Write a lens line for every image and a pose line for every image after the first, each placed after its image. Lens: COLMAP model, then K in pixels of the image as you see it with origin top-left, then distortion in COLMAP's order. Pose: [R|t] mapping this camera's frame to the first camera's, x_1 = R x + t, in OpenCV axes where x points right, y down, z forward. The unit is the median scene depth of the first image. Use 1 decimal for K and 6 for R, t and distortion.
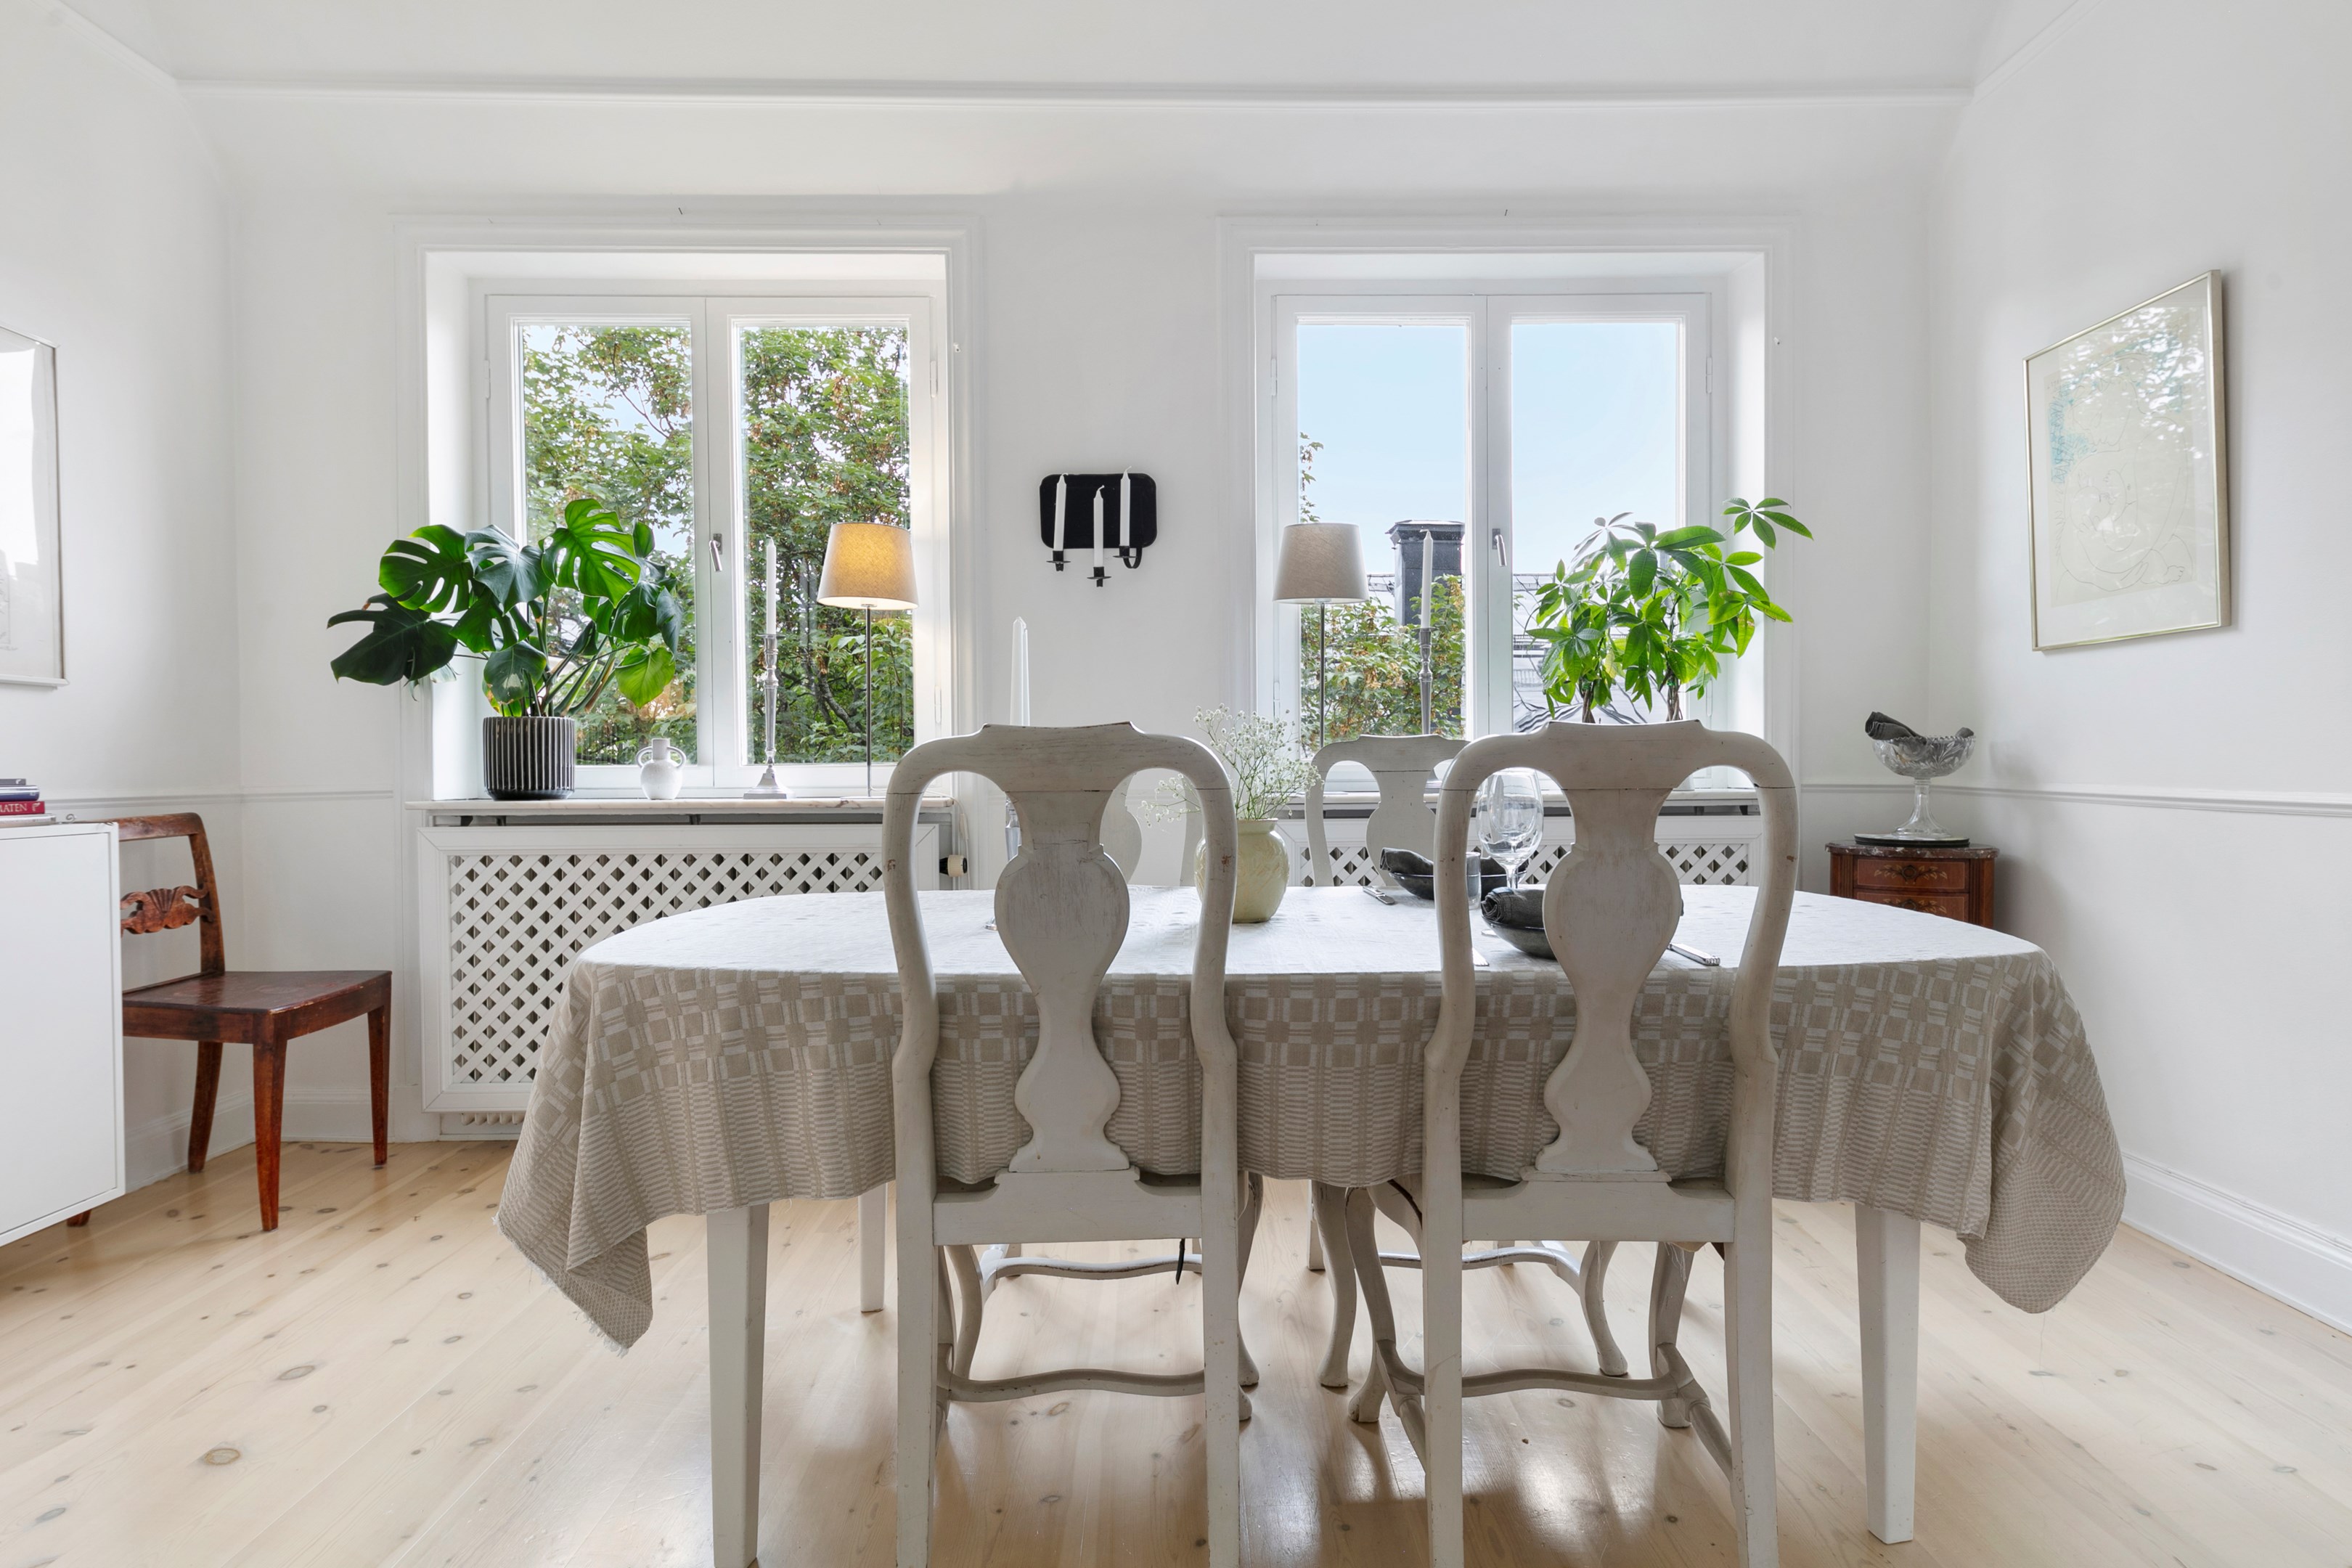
lens RADIAL K [[1276.1, 0, 1178.1], [0, 1276.1, 775.6], [0, 0, 1]] dist [0.022452, 0.000098]
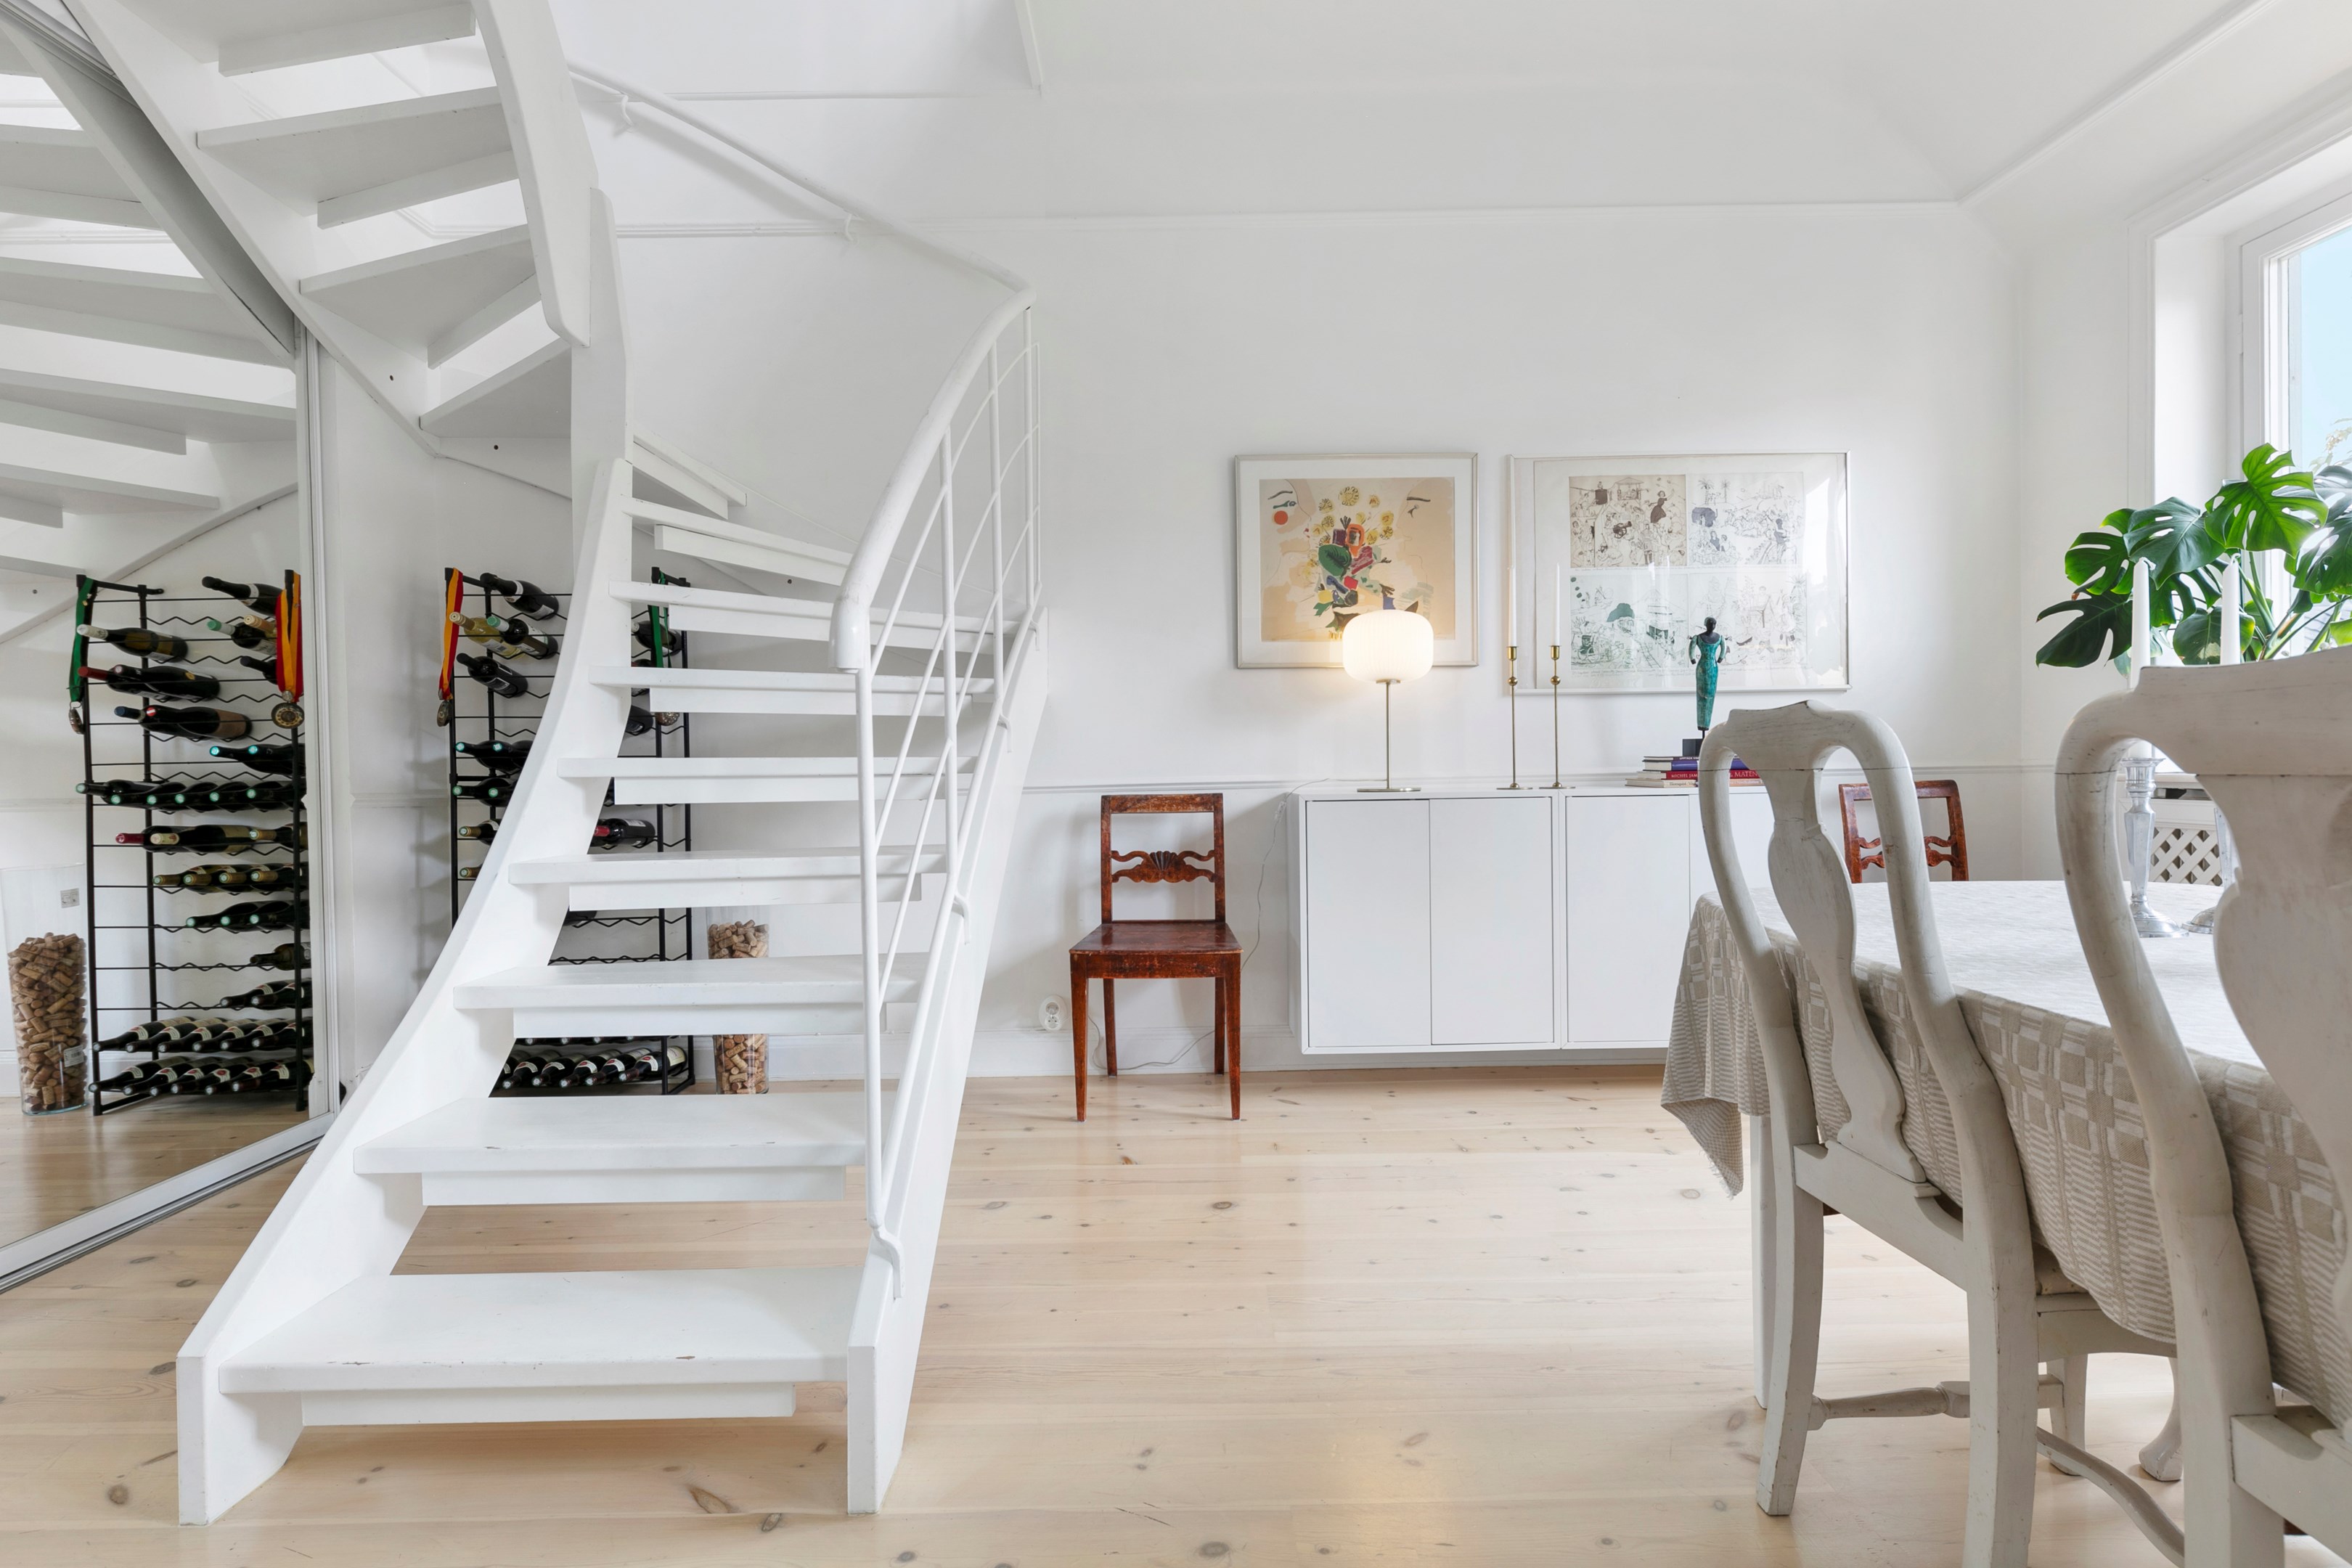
lens RADIAL K [[1218.6, 0, 1185.4], [0, 1218.6, 781.8], [0, 0, 1]] dist [-0.004108, -0.001217]
pose [[0.000996, 0.018696, -0.999825, 0.416911], [0.016954, 0.999681, 0.018710, -0.004637], [0.999856, -0.016969, 0.000679, 0.233781]]
